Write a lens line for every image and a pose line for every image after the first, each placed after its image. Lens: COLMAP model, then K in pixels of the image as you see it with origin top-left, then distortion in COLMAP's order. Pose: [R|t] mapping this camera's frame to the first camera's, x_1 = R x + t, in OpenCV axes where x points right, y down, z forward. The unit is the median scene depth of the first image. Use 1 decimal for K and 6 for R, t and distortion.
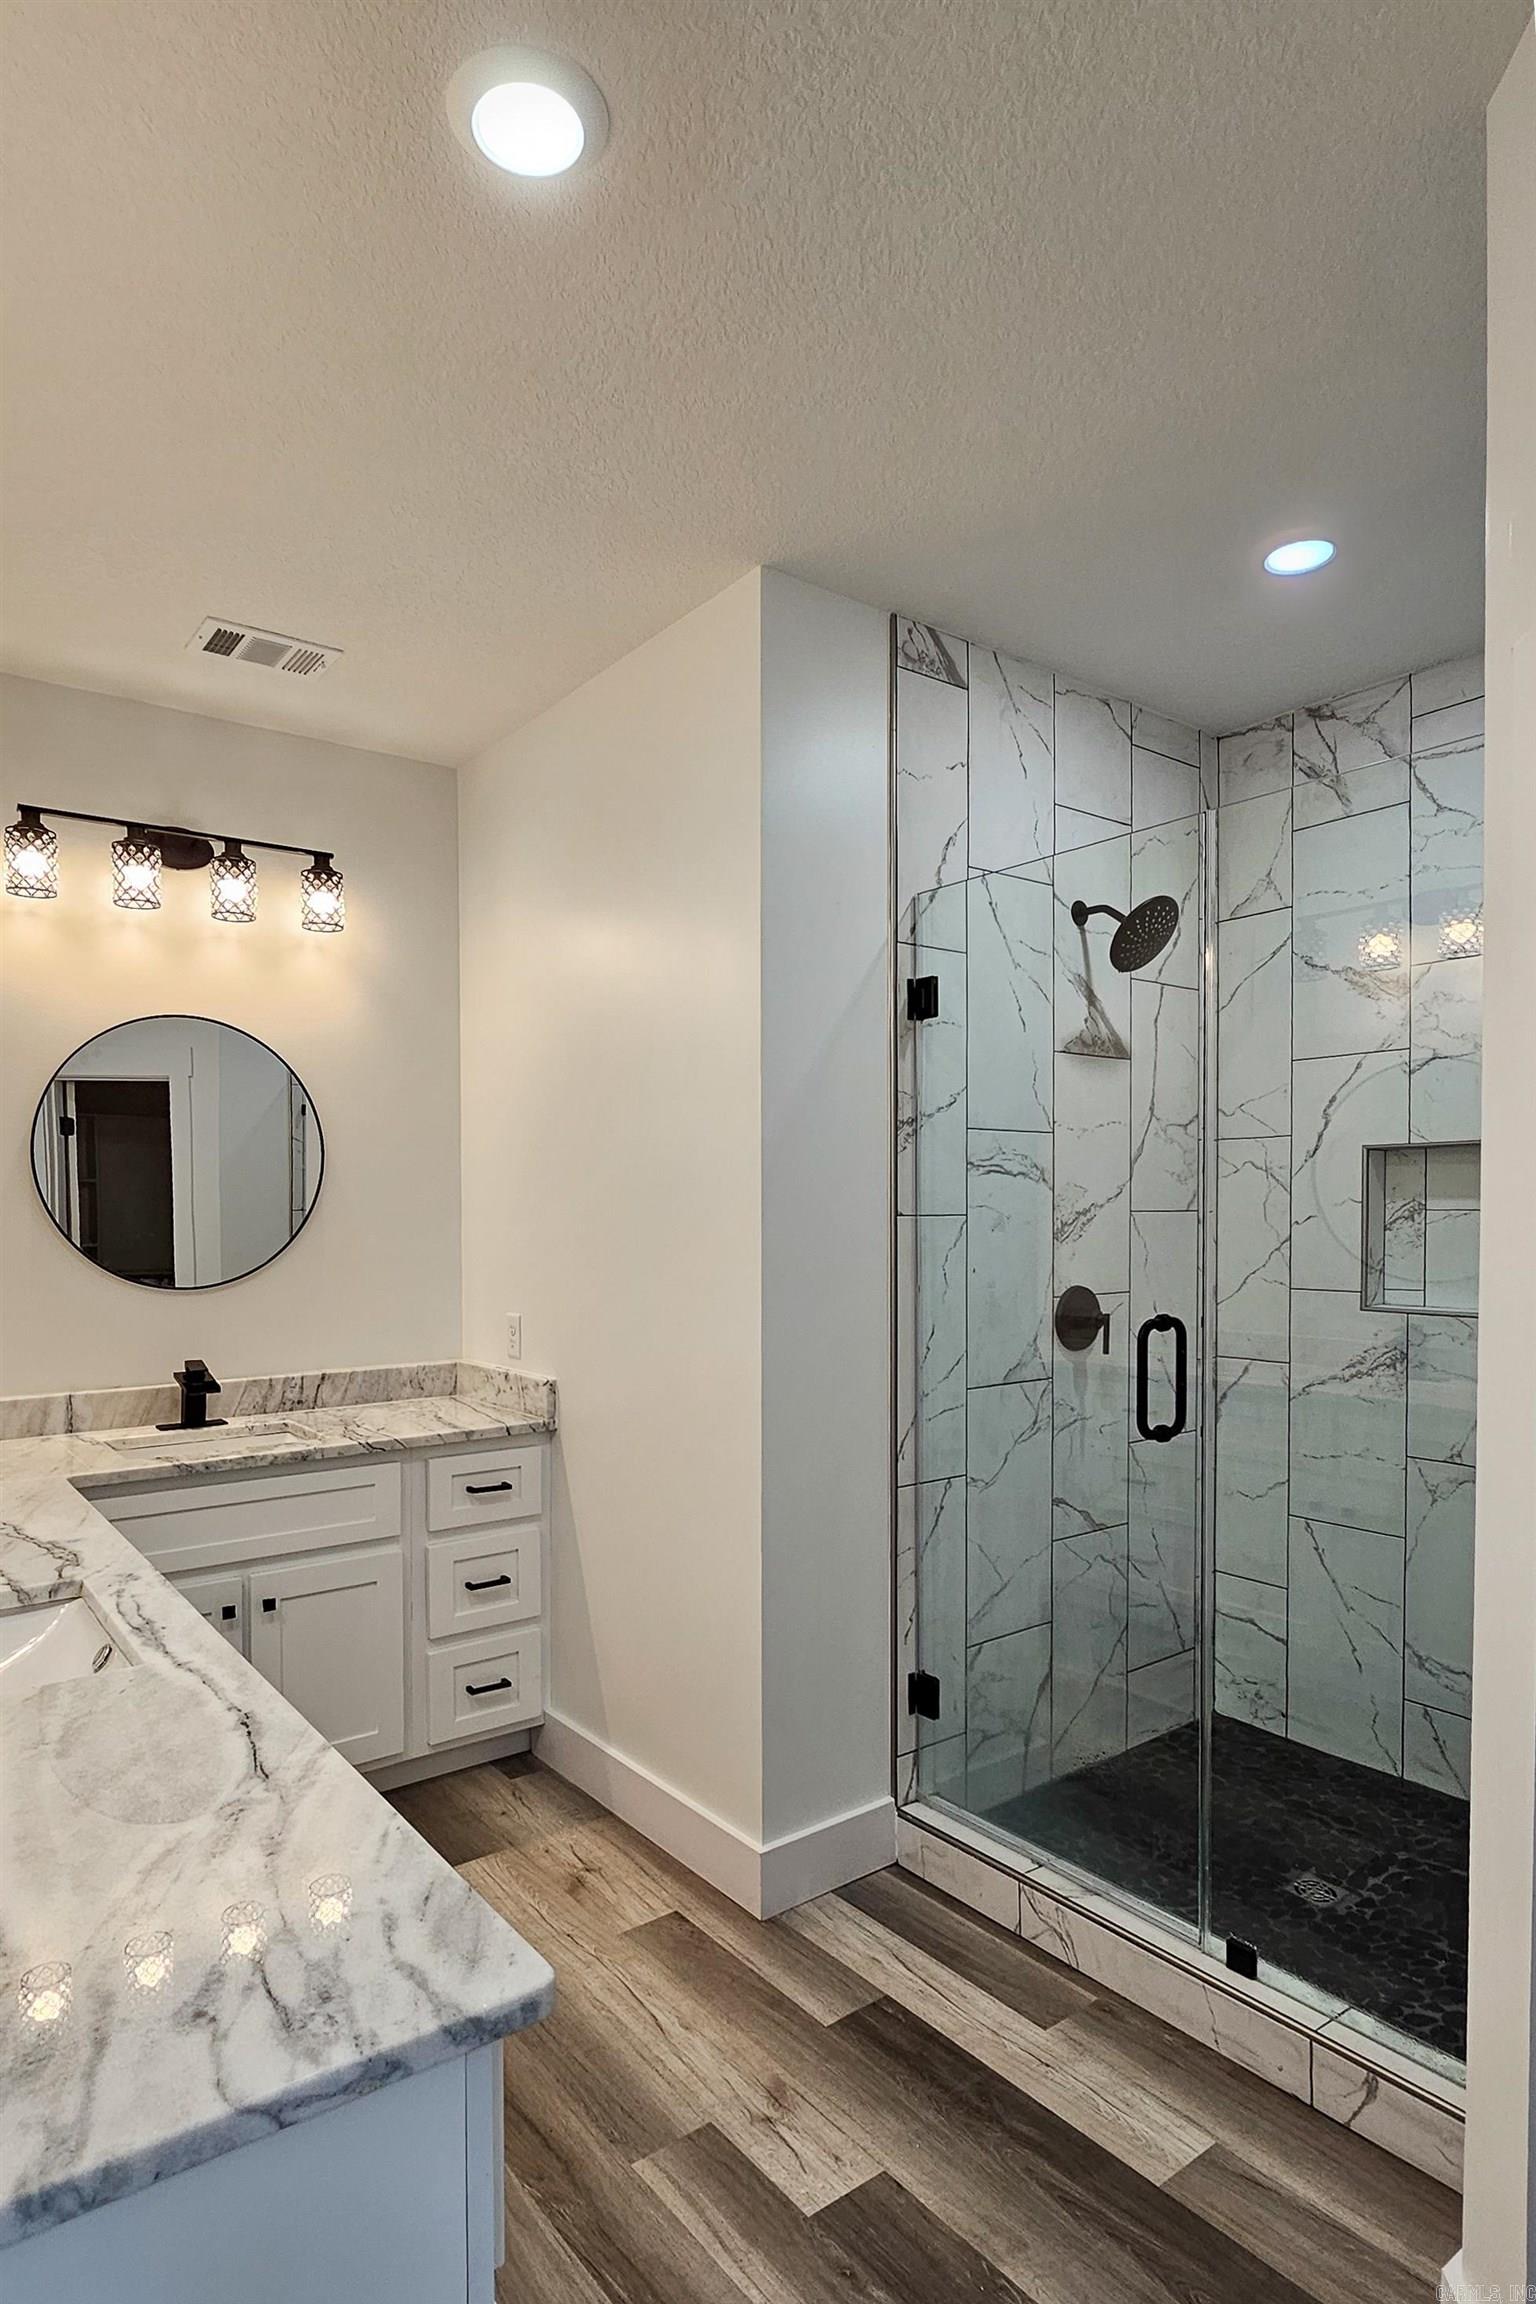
lens RADIAL K [[1250.8, 0, 767.9], [0, 1250.8, 1243.3], [0, 0, 1]] dist [-0.002233, -0.000122]
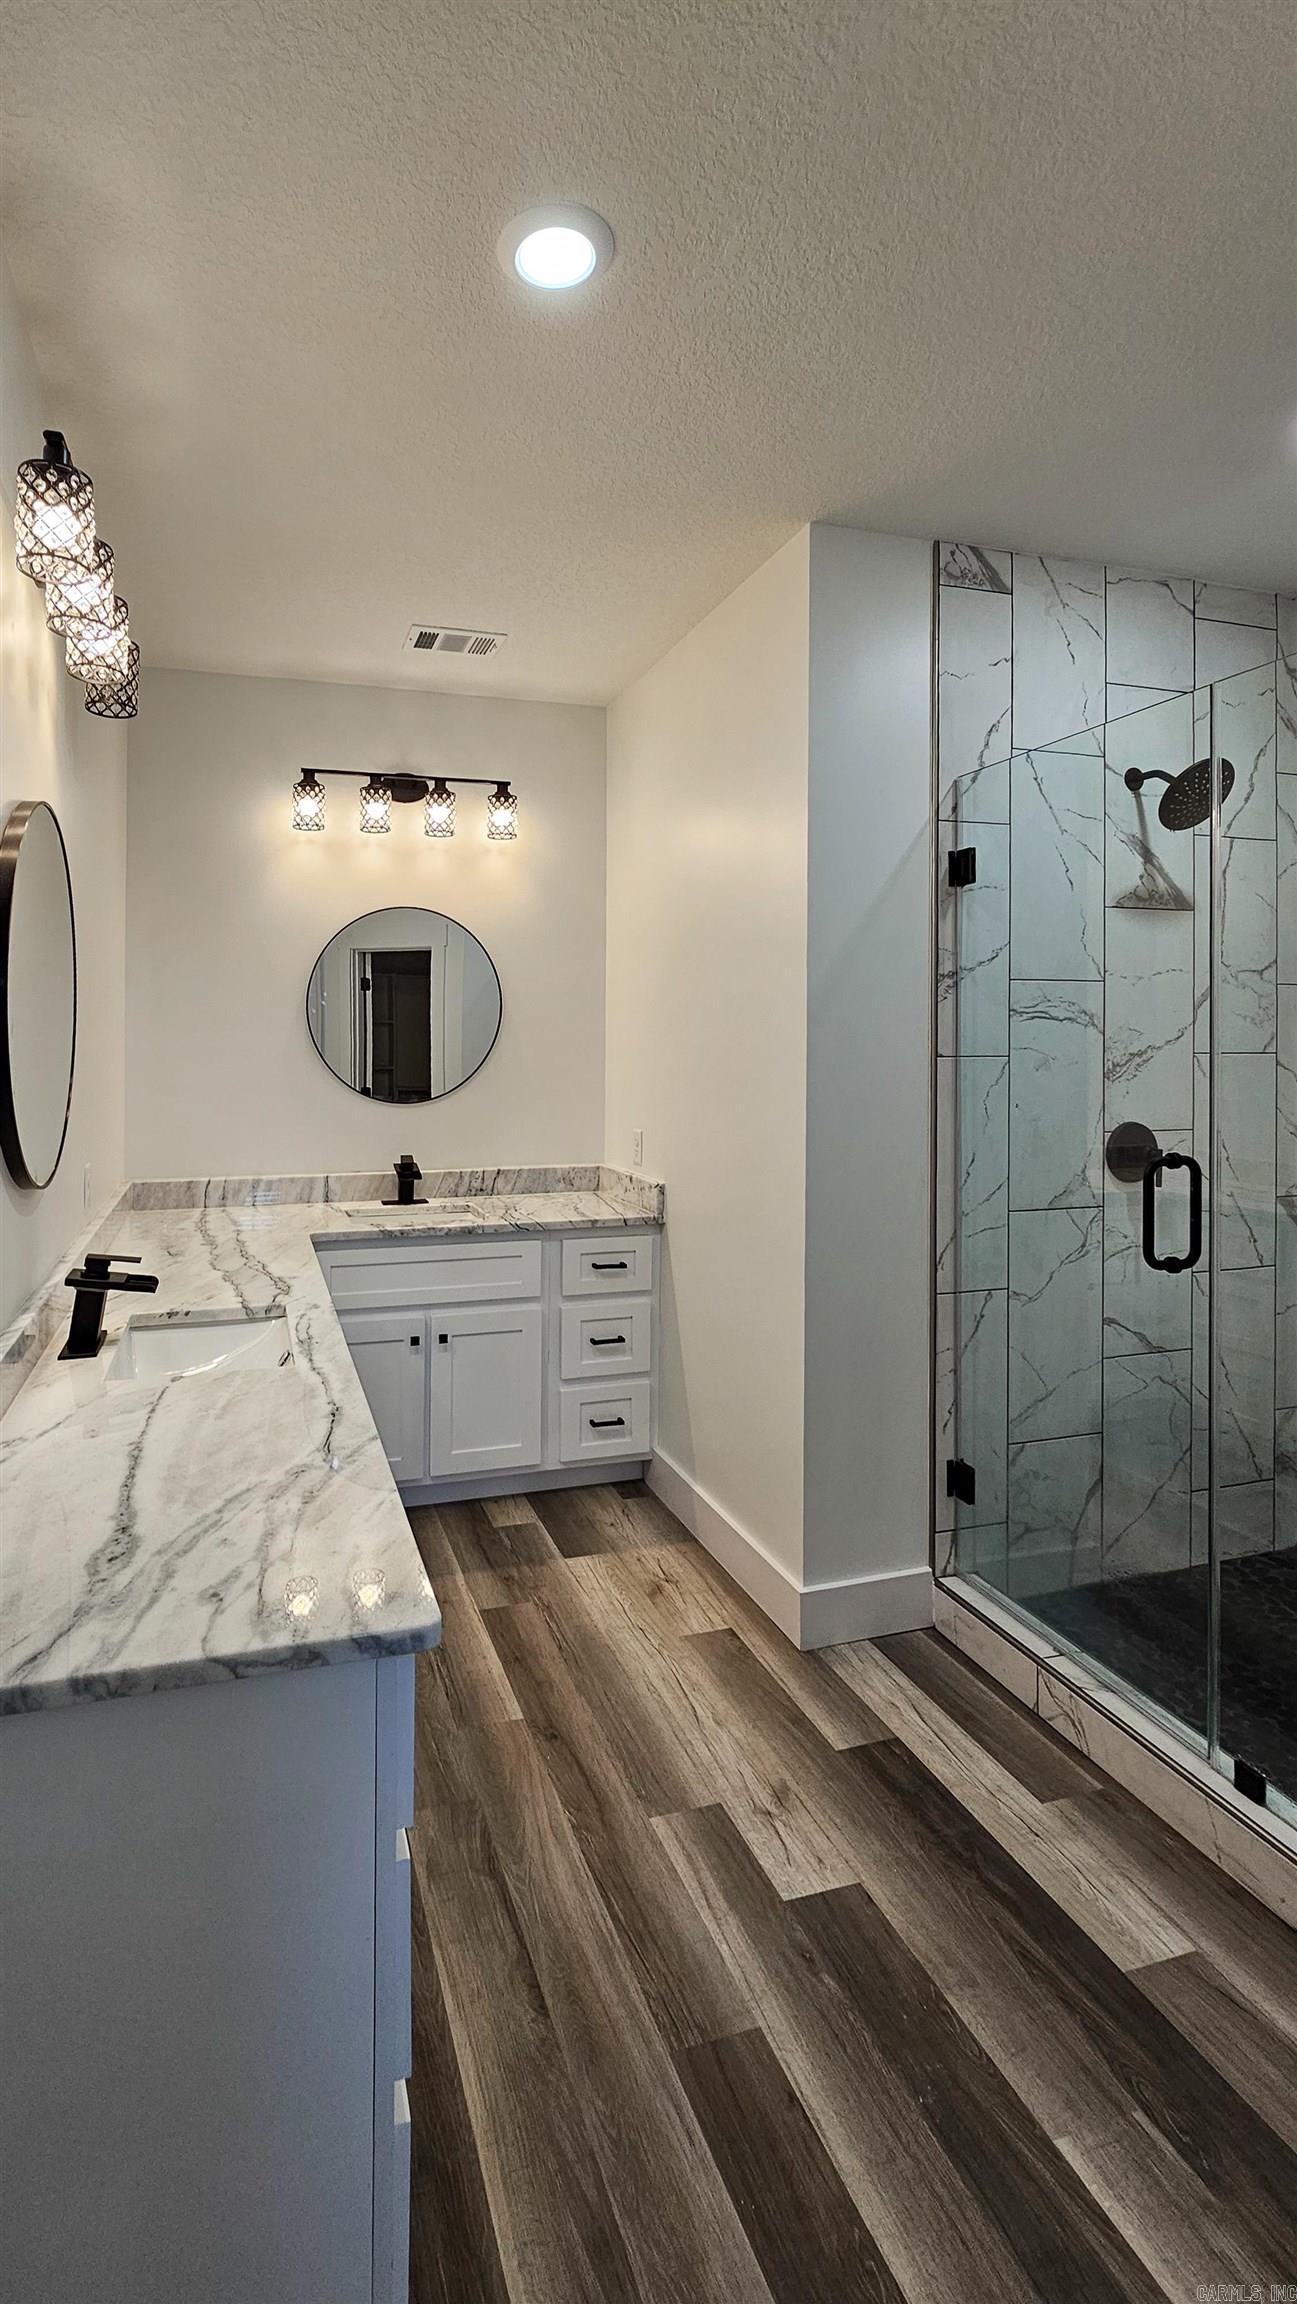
lens RADIAL K [[1072.8, 0, 647.0], [0, 1072.8, 1033.8], [0, 0, 1]] dist [-0.002505, -0.000949]
pose [[0.935102, 0.004586, -0.354349, 0.208738], [-0.014677, 0.999559, -0.025798, -0.013813], [0.354075, 0.029324, 0.934757, -0.017849]]
